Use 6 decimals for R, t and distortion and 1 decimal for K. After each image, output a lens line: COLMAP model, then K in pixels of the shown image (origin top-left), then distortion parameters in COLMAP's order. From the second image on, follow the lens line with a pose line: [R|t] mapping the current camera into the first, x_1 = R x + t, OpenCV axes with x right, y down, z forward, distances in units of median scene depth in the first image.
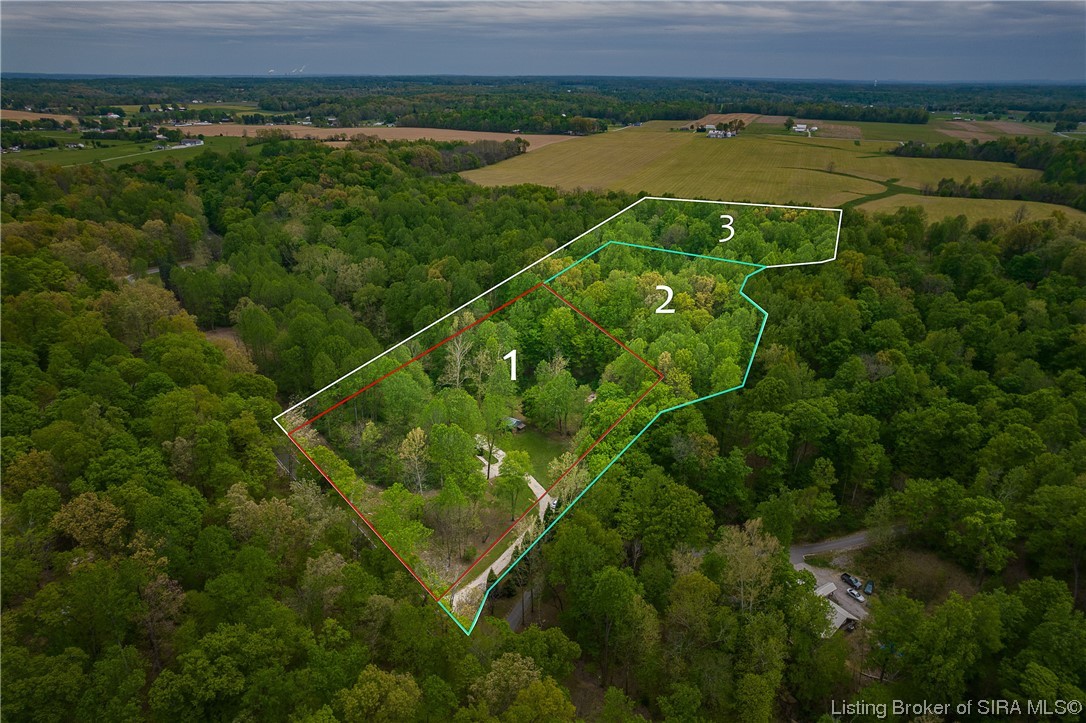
lens RADIAL K [[702.5, 0, 548.6], [0, 702.5, 359.1], [0, 0, 1]] dist [-0.073212, 0.071265]
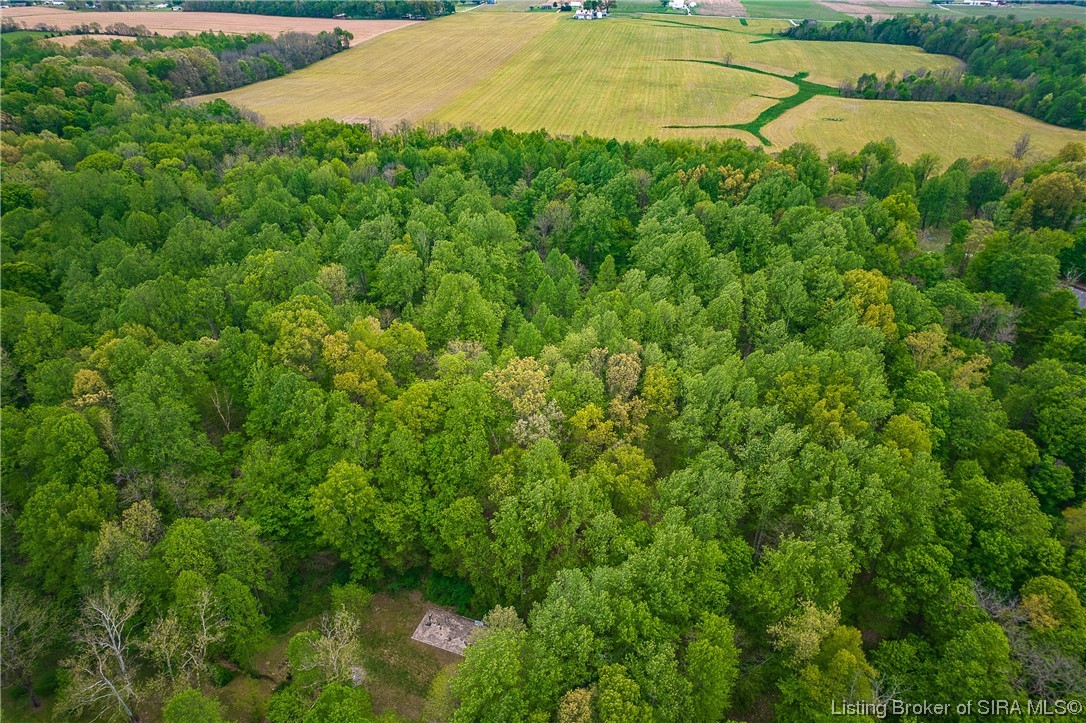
lens RADIAL K [[702.5, 0, 552.6], [0, 702.5, 367.5], [0, 0, 1]] dist [-0.073212, 0.071265]
pose [[0.981009, -0.100422, 0.165944, 0.025765], [0.071226, 0.982279, 0.173364, -0.063268], [-0.180412, -0.158252, 0.970777, 0.154296]]
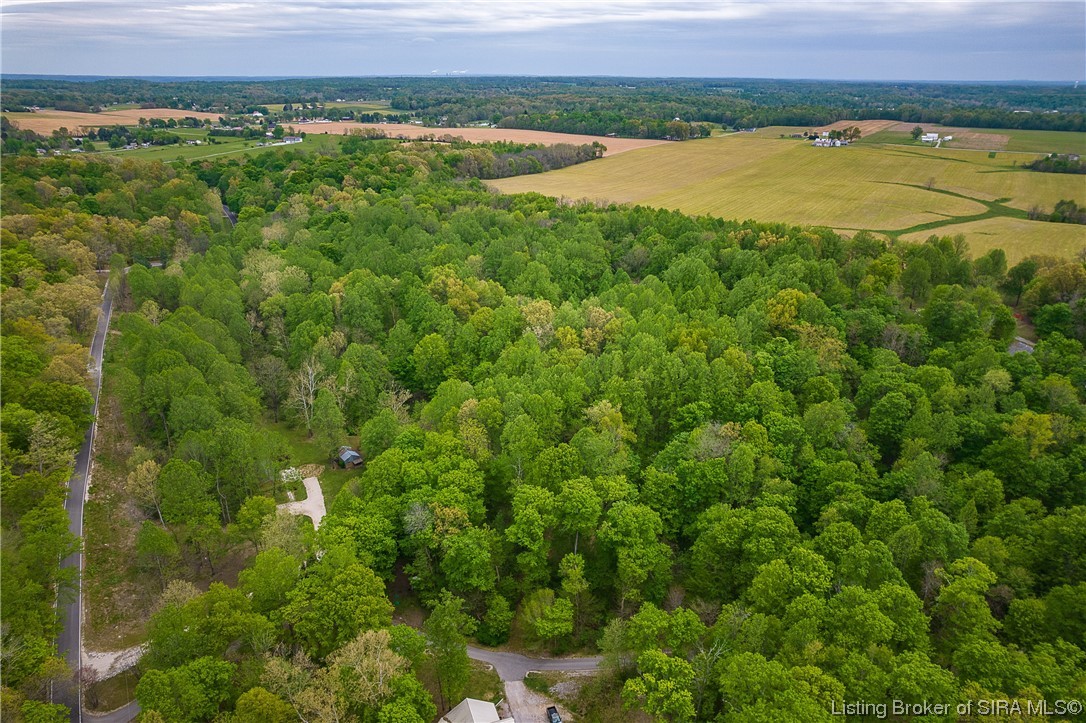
lens RADIAL K [[702.5, 0, 541.9], [0, 702.5, 358.5], [0, 0, 1]] dist [-0.073212, 0.071265]
pose [[0.976368, 0.079971, -0.200772, 0.101691], [-0.080444, 0.996742, 0.005815, -0.017436], [0.200583, 0.010474, 0.979621, 0.039612]]
